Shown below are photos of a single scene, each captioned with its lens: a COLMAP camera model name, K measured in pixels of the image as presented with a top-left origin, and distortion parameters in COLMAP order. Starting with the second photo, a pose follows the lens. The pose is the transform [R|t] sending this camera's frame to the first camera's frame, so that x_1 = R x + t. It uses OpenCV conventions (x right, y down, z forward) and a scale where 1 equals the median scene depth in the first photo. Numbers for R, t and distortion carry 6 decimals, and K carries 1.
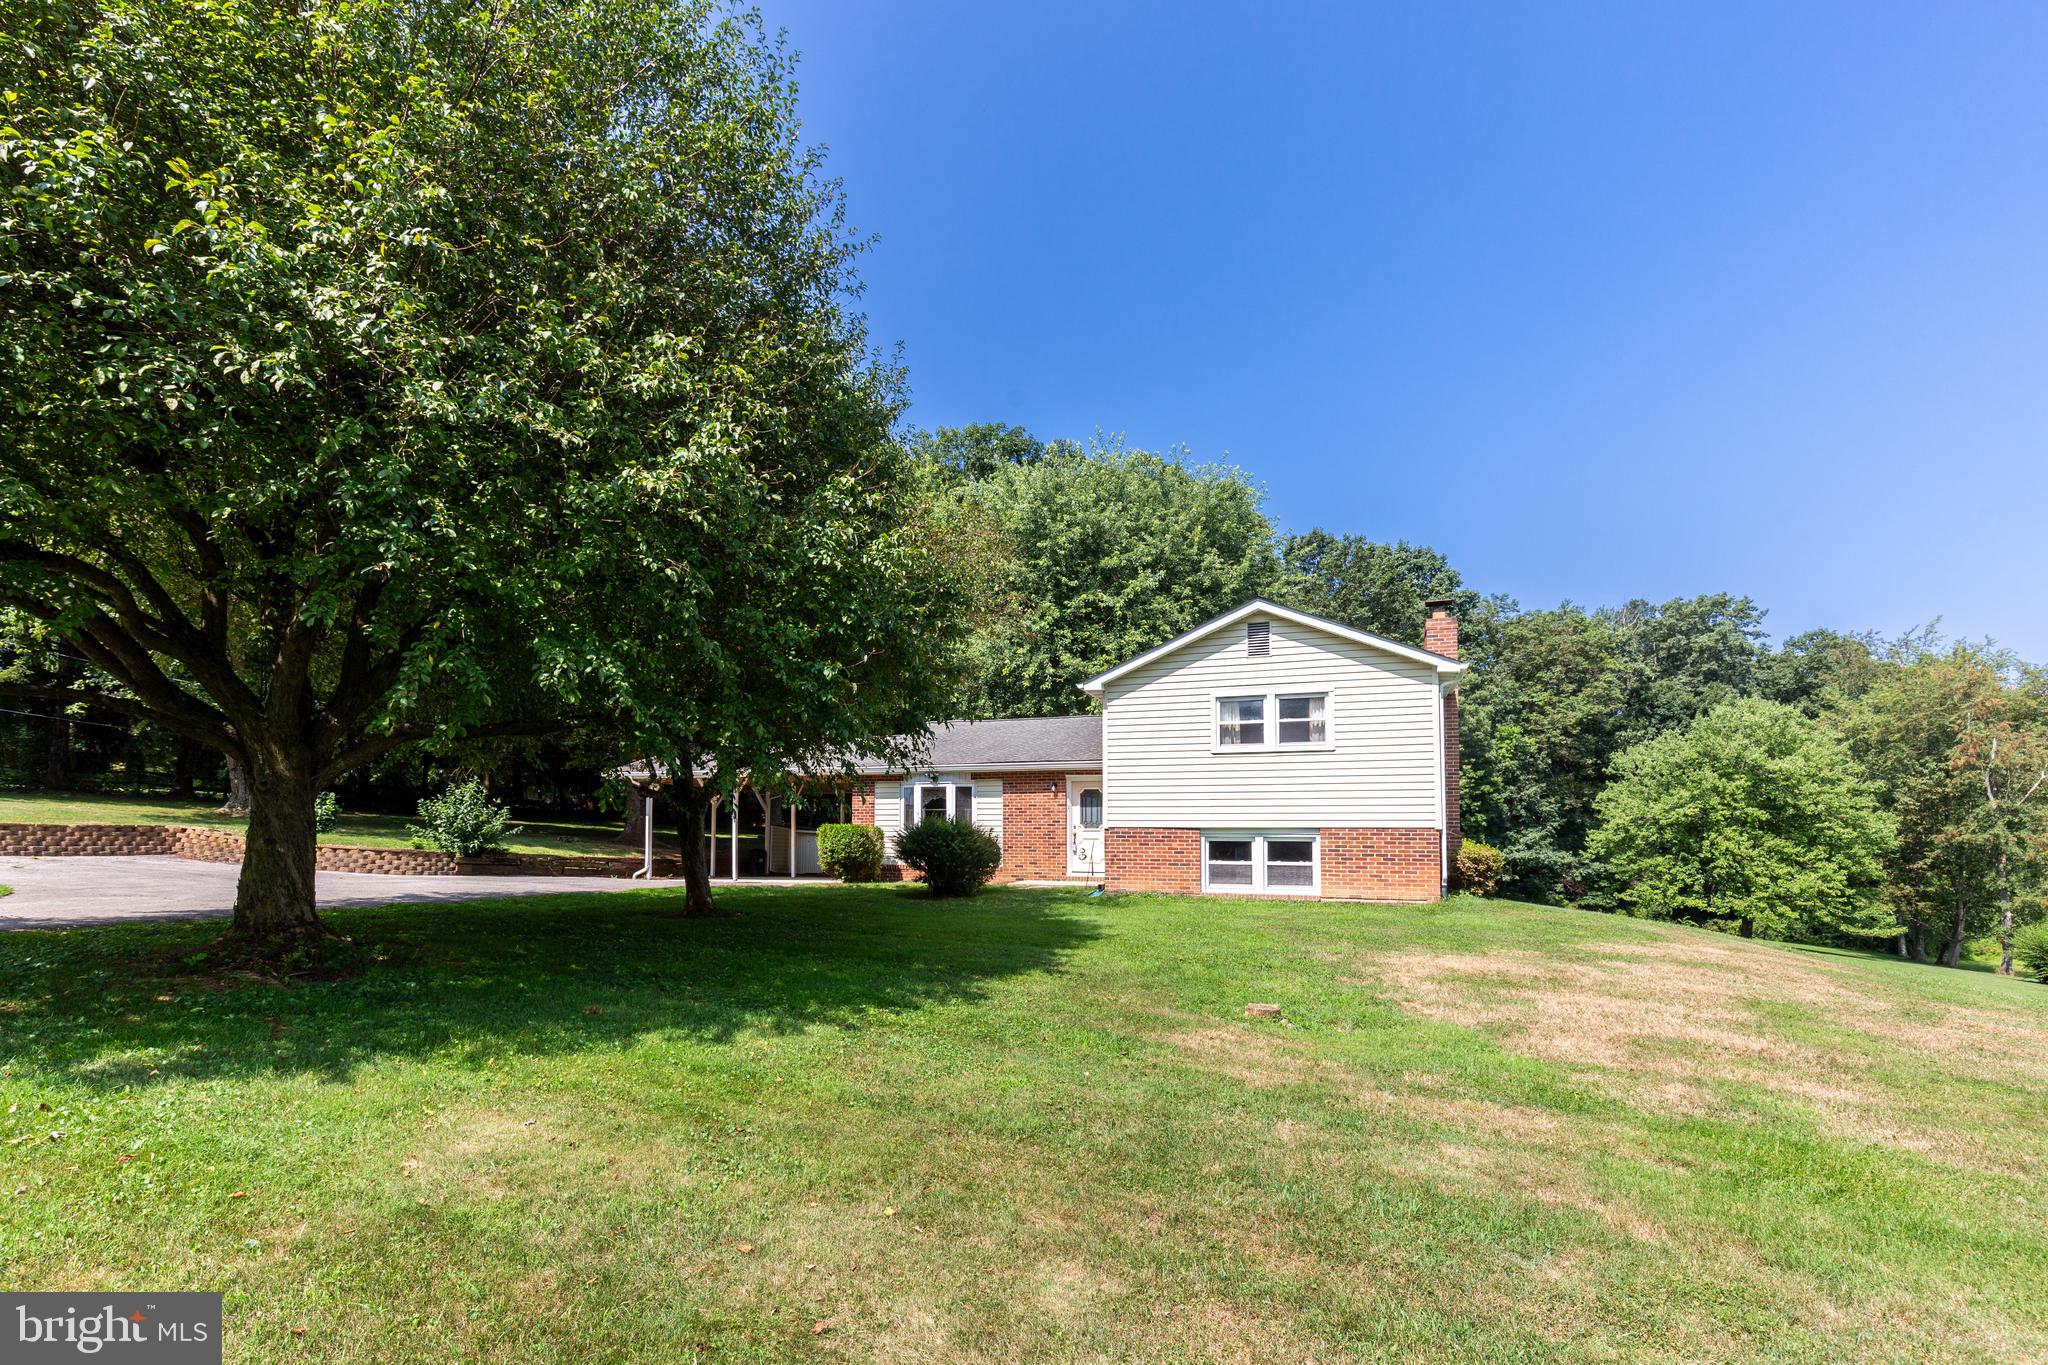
lens RADIAL K [[1000.4, 0, 980.0], [0, 1000.4, 725.9], [0, 0, 1]] dist [0.001546, -0.000464]
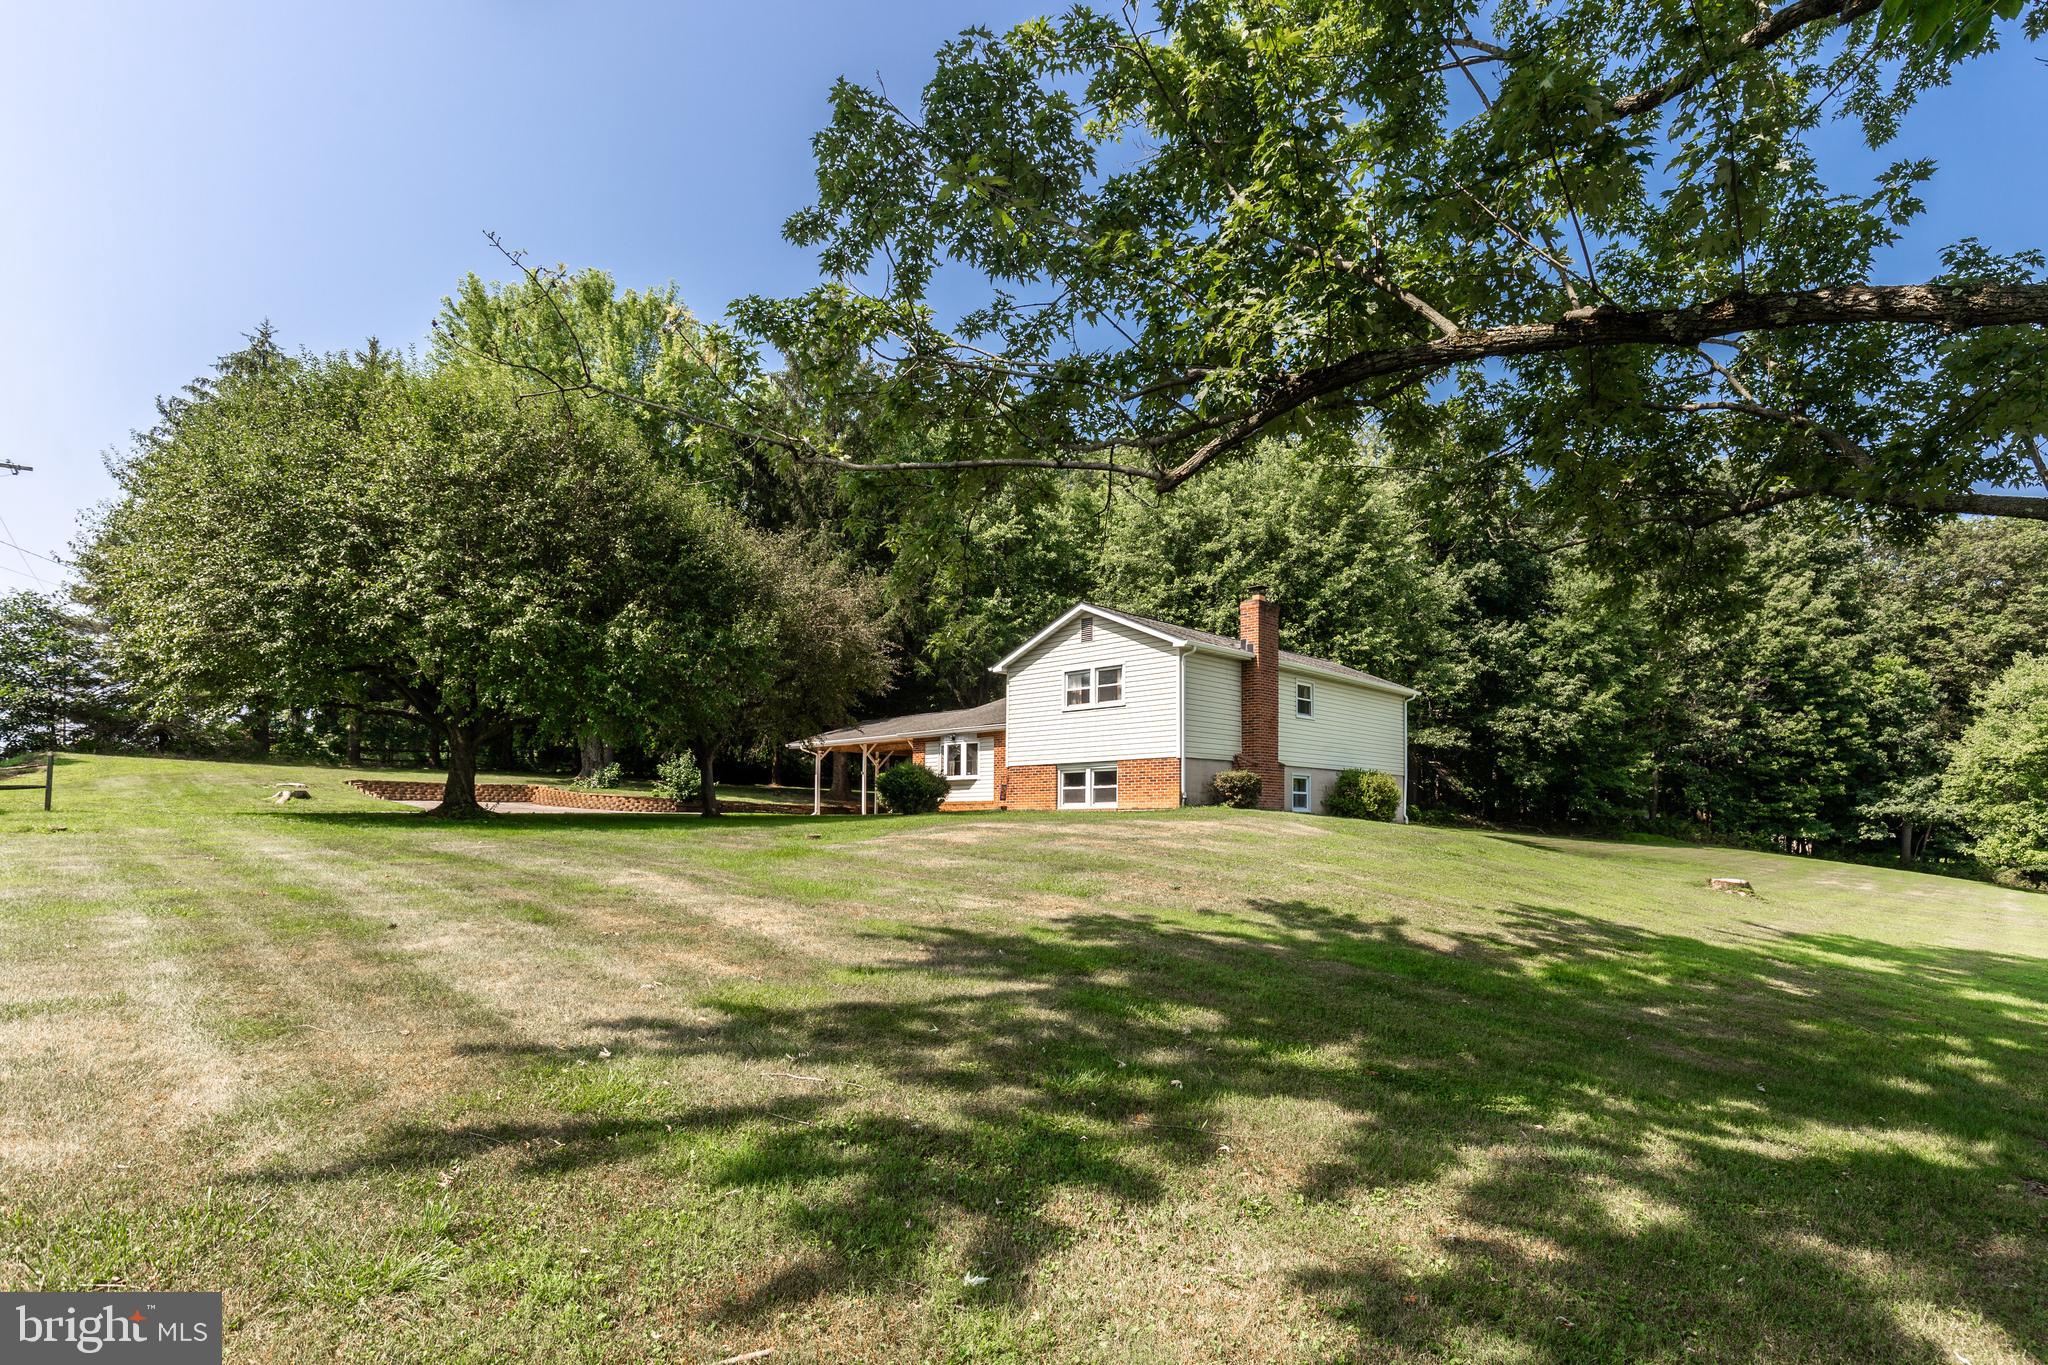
lens RADIAL K [[1112.4, 0, 1027.5], [0, 1112.4, 742.0], [0, 0, 1]] dist [-0.014714, 0.000823]
pose [[0.931487, -0.037598, -0.361826, 0.260028], [0.052696, 0.998100, 0.031945, 0.005843], [0.359937, -0.048823, 0.931698, -0.170737]]
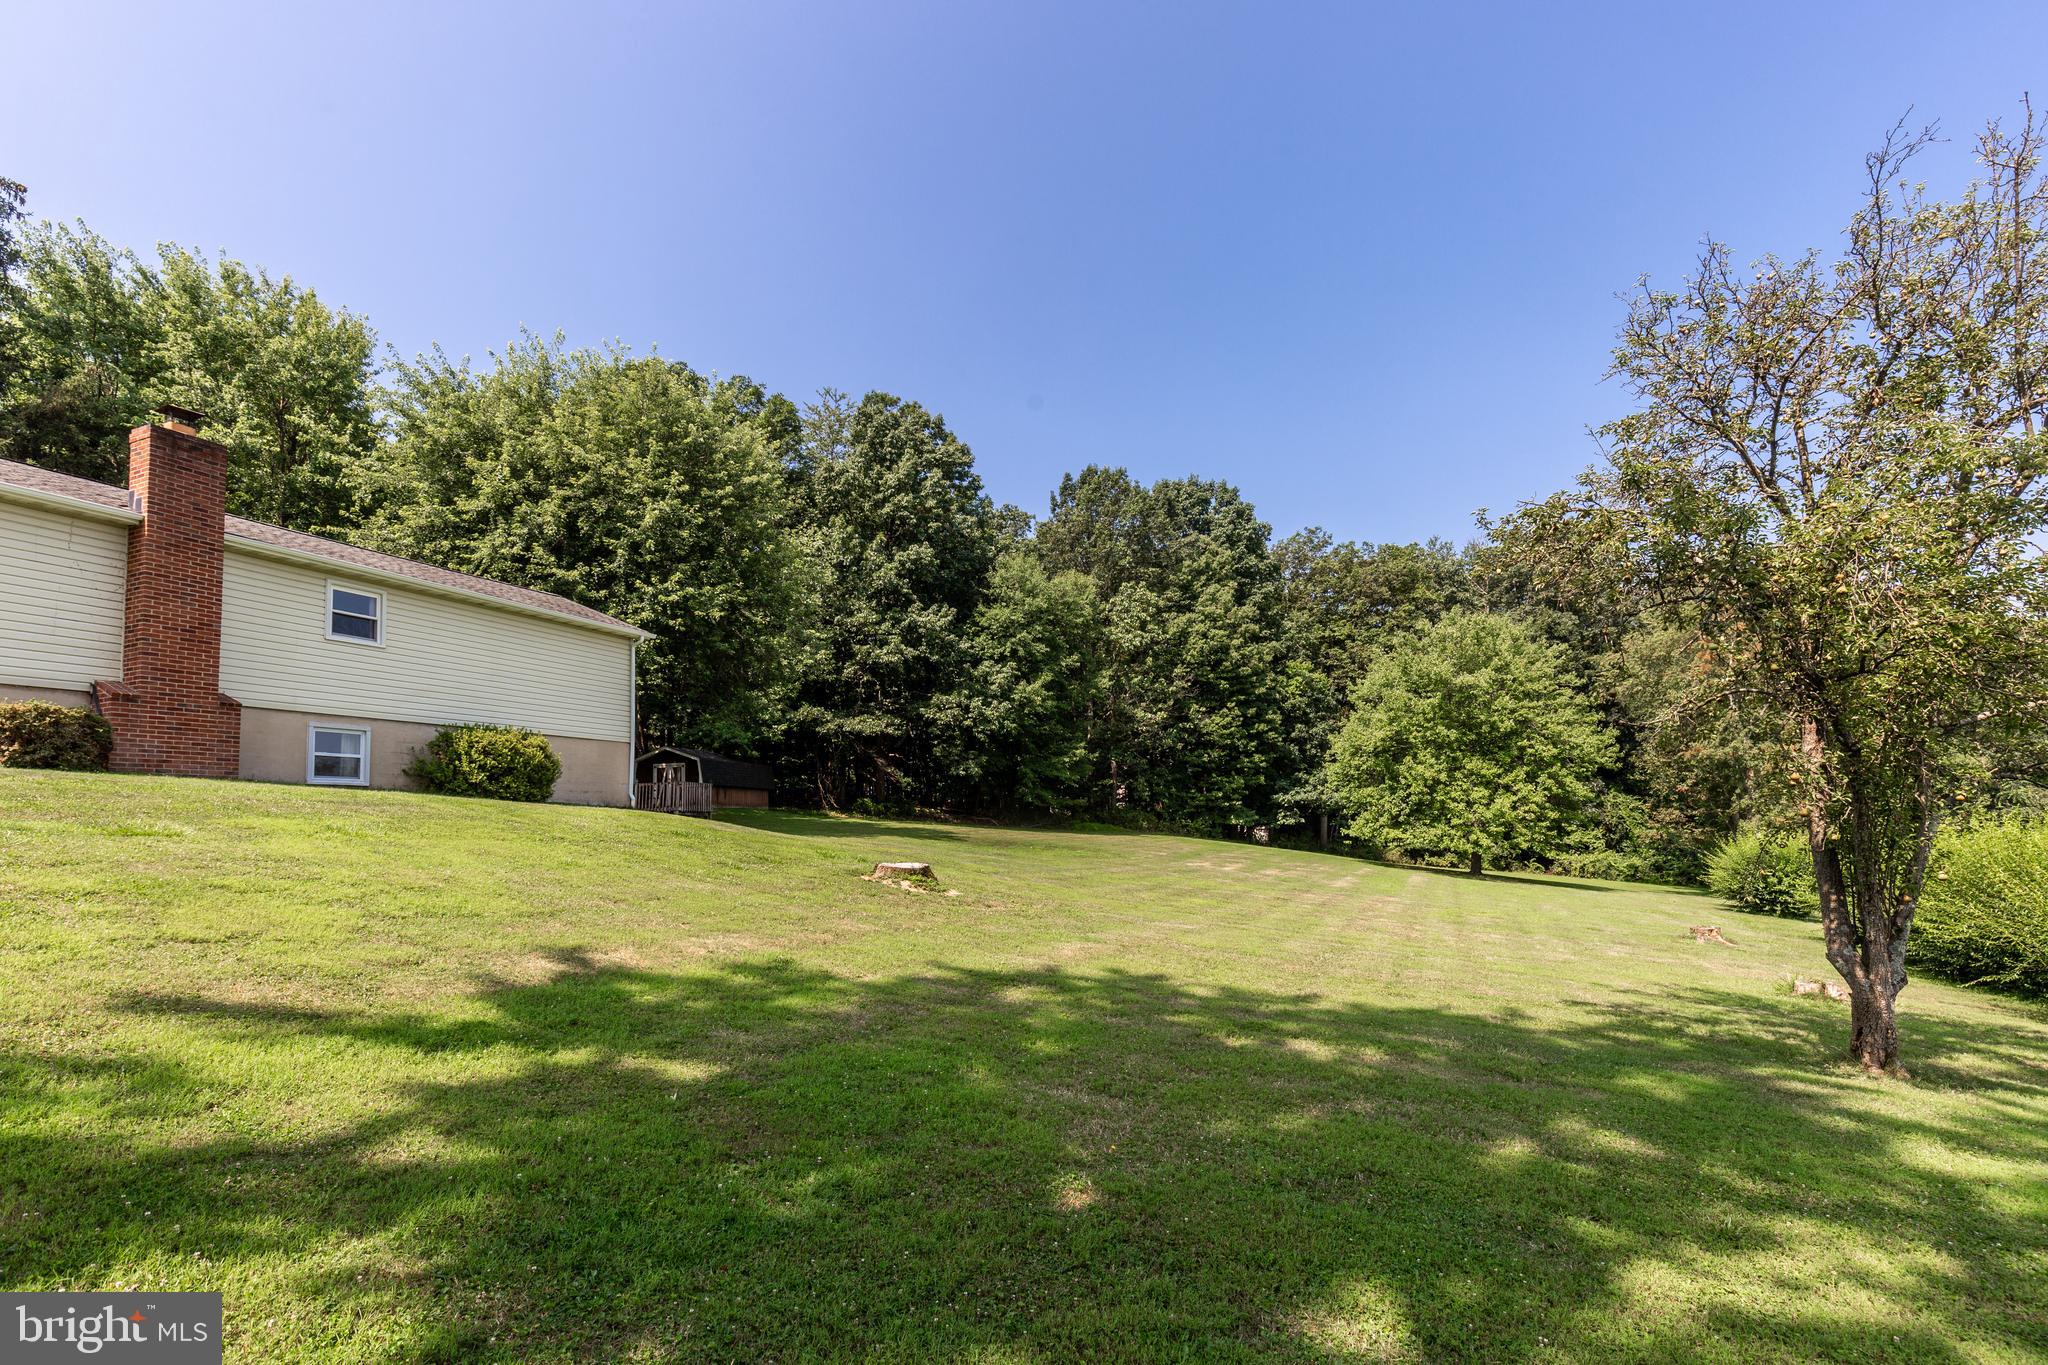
lens RADIAL K [[978.2, 0, 1033.5], [0, 978.2, 701.6], [0, 0, 1]] dist [0.010517, -0.000633]
pose [[0.998453, -0.041487, -0.037014, 0.428779], [0.041097, 0.999092, -0.011239, 0.052541], [0.037446, 0.009700, 0.999252, 0.086853]]
